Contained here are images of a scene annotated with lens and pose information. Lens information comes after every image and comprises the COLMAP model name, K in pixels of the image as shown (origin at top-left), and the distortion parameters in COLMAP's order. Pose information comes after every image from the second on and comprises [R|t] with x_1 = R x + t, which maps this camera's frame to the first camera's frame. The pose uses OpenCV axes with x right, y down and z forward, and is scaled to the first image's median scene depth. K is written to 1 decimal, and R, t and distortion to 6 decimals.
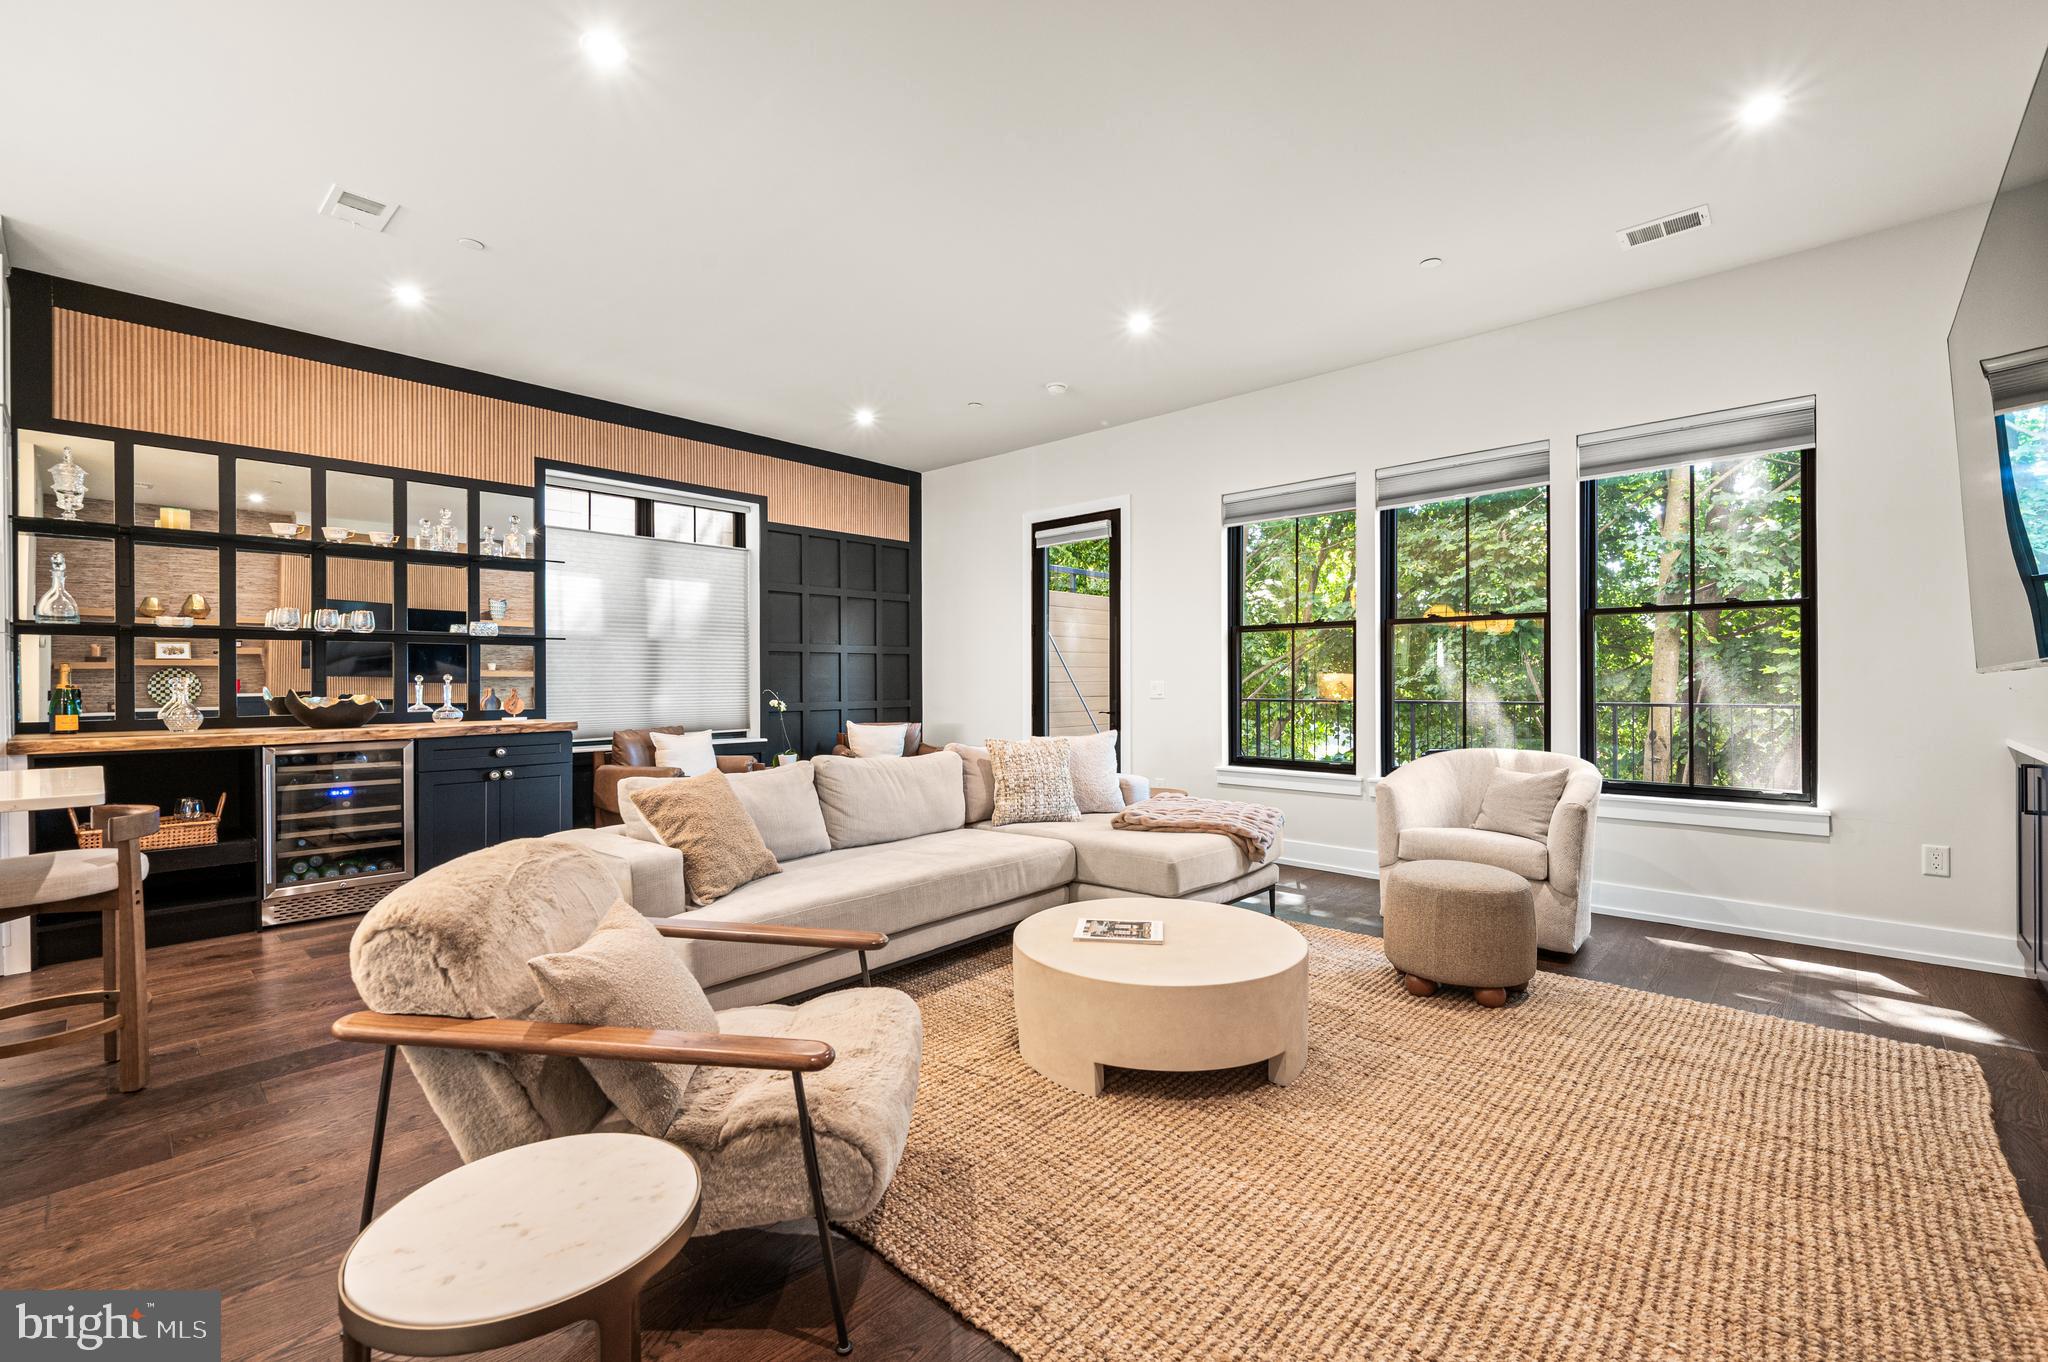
lens RADIAL K [[850.4, 0, 1034.4], [0, 850.4, 684.1], [0, 0, 1]] dist [-0.008788, 0.000144]
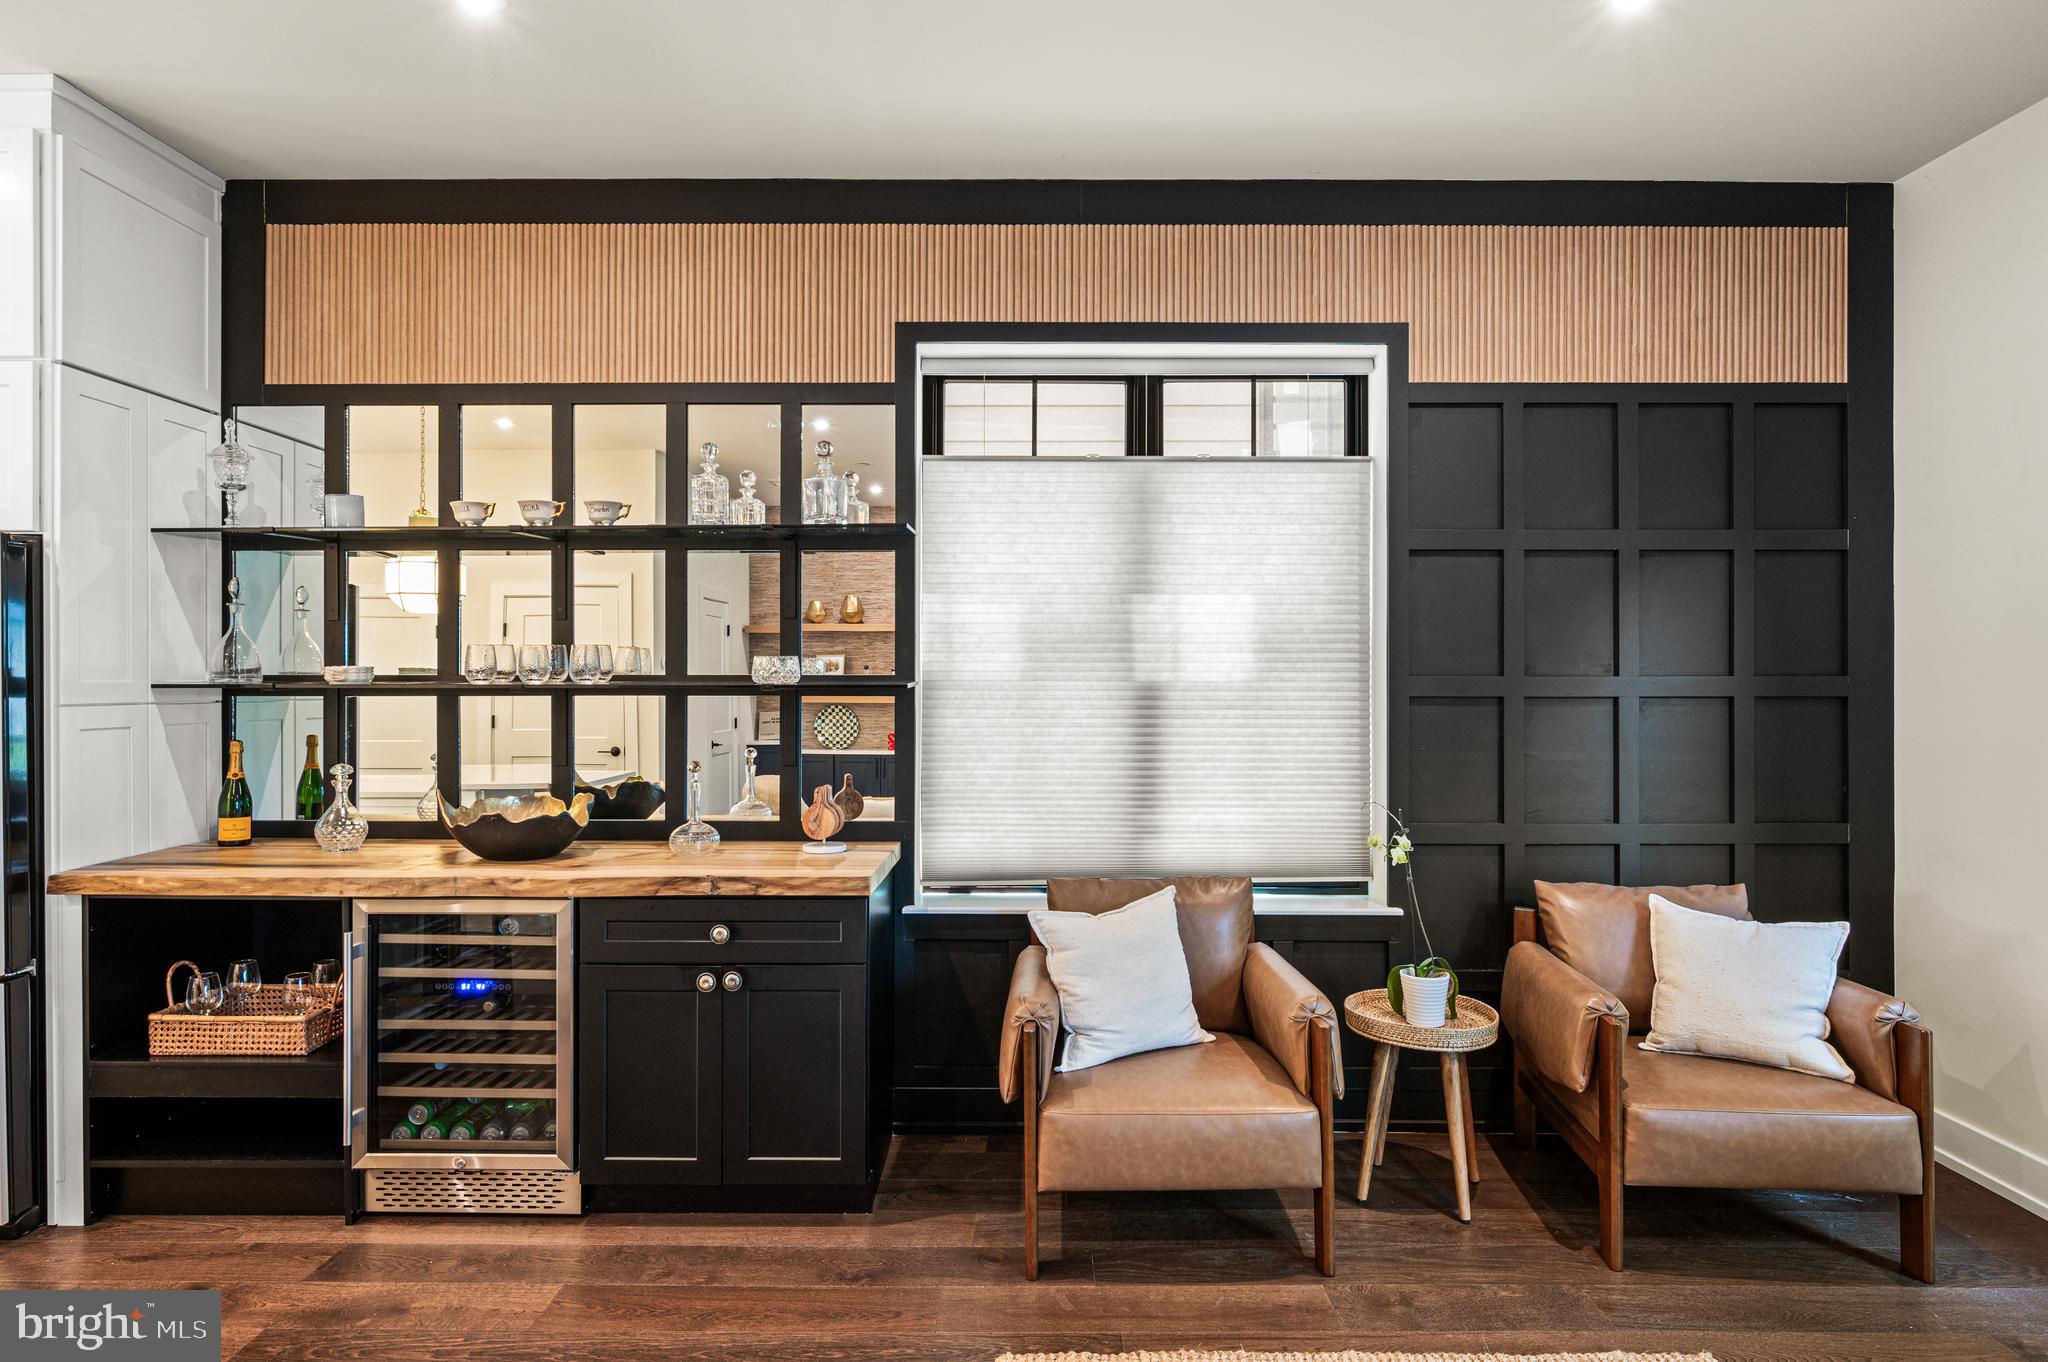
lens RADIAL K [[1149.1, 0, 1016.2], [0, 1149.1, 680.7], [0, 0, 1]] dist [-0.005651, 0.000228]
pose [[0.670552, -0.000133, -0.741863, -0.032689], [-0.008078, 0.999939, -0.007480, -0.047323], [0.741819, 0.011008, 0.670510, 0.561753]]
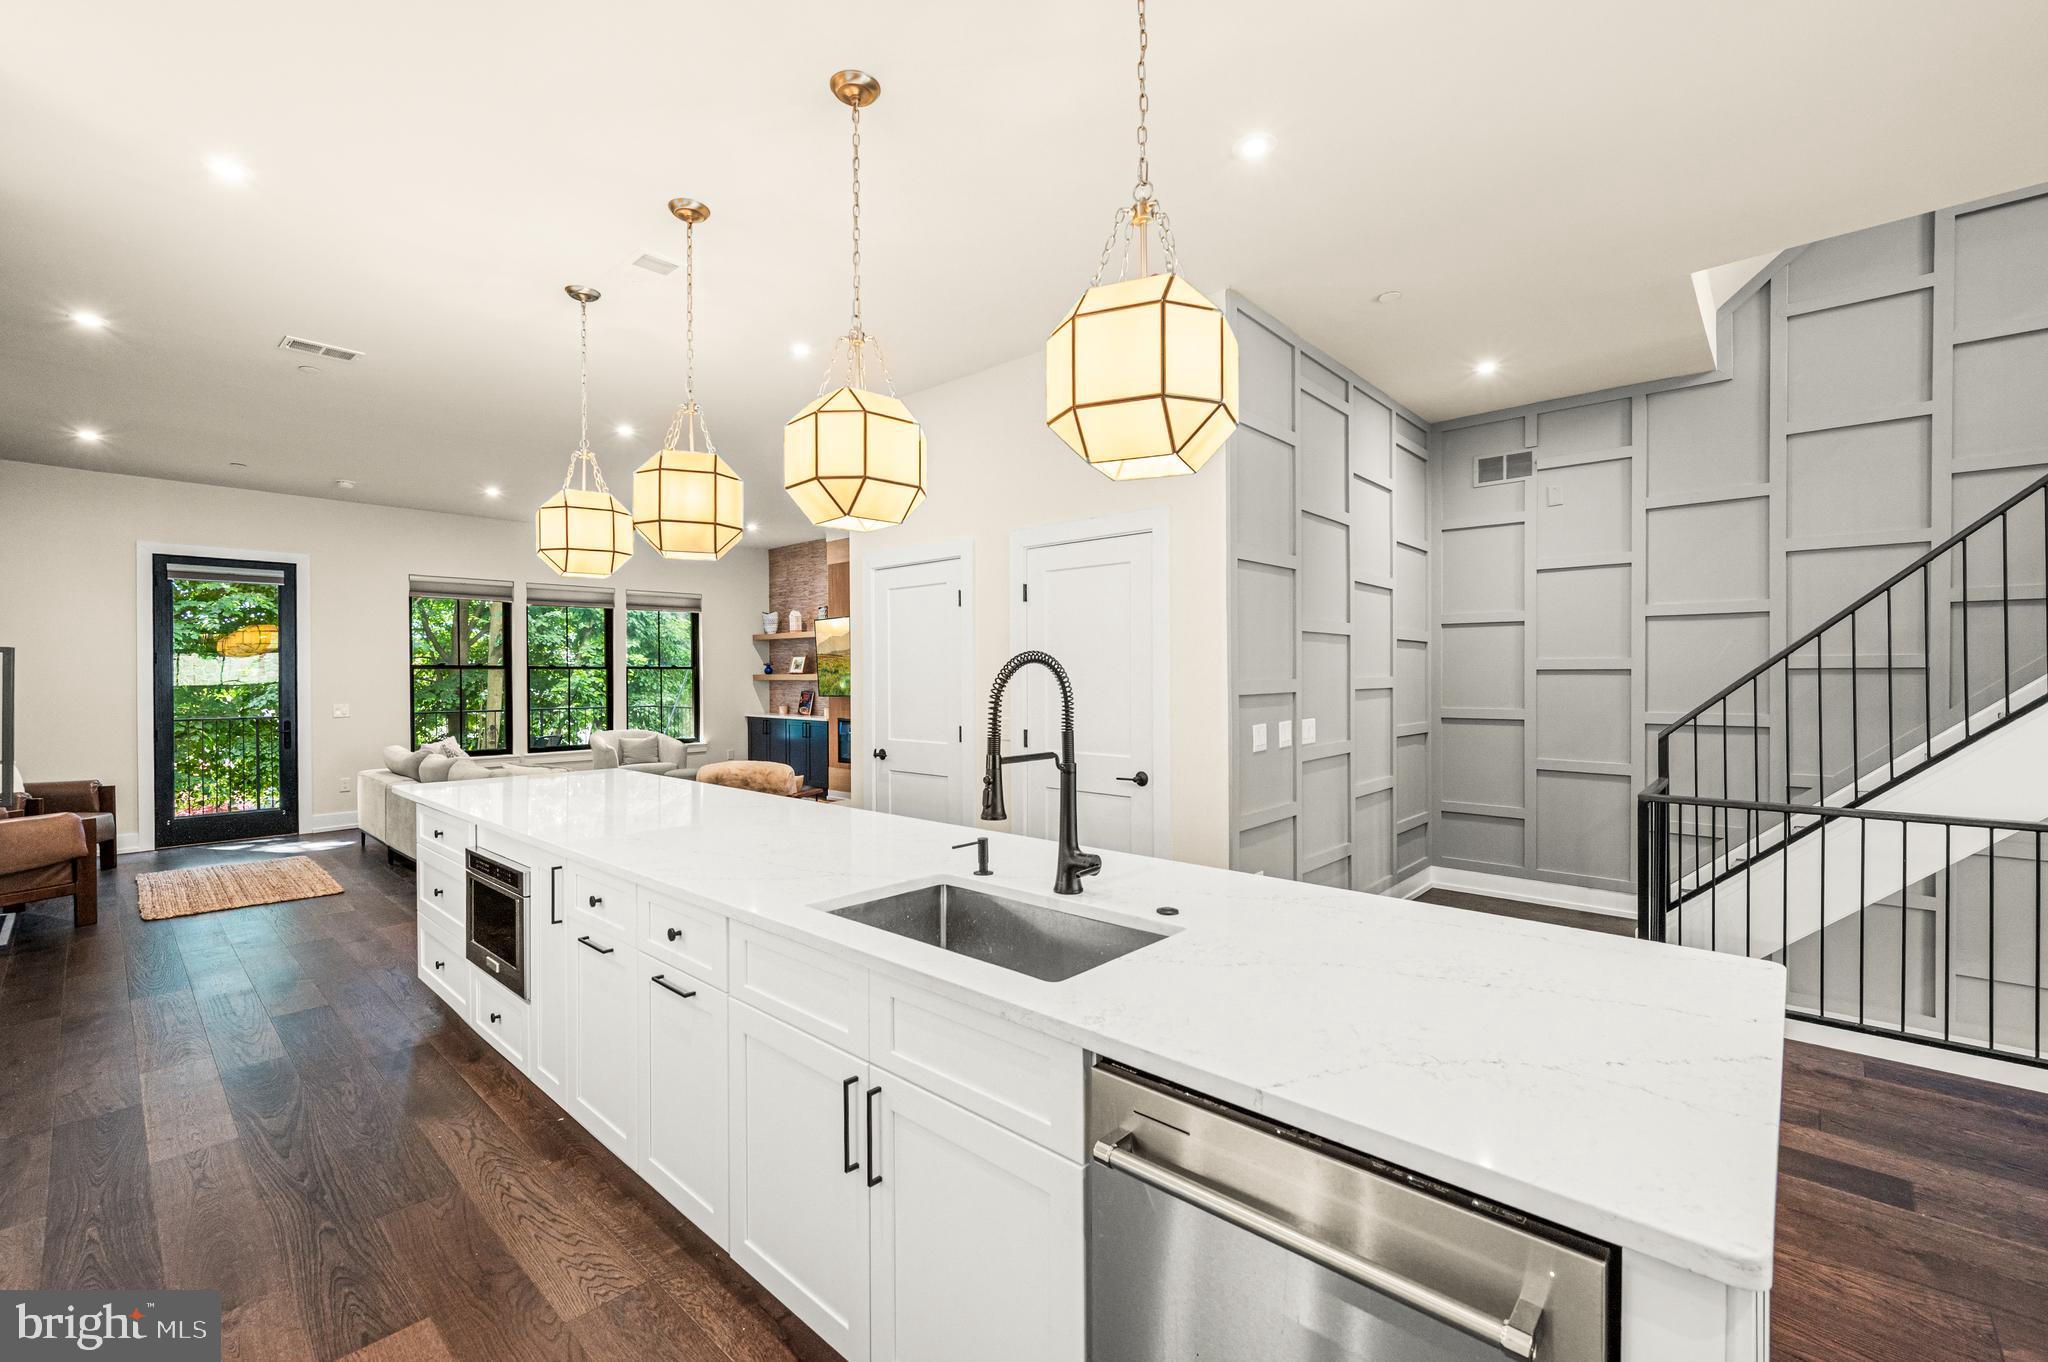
lens RADIAL K [[850.4, 0, 1034.2], [0, 850.4, 675.0], [0, 0, 1]] dist [-0.008788, 0.000144]
pose [[-0.013931, 0.004363, 0.999893, -1.219669], [0.008497, 0.999955, -0.004245, -0.035421], [-0.999867, 0.008436, -0.013968, -0.044691]]
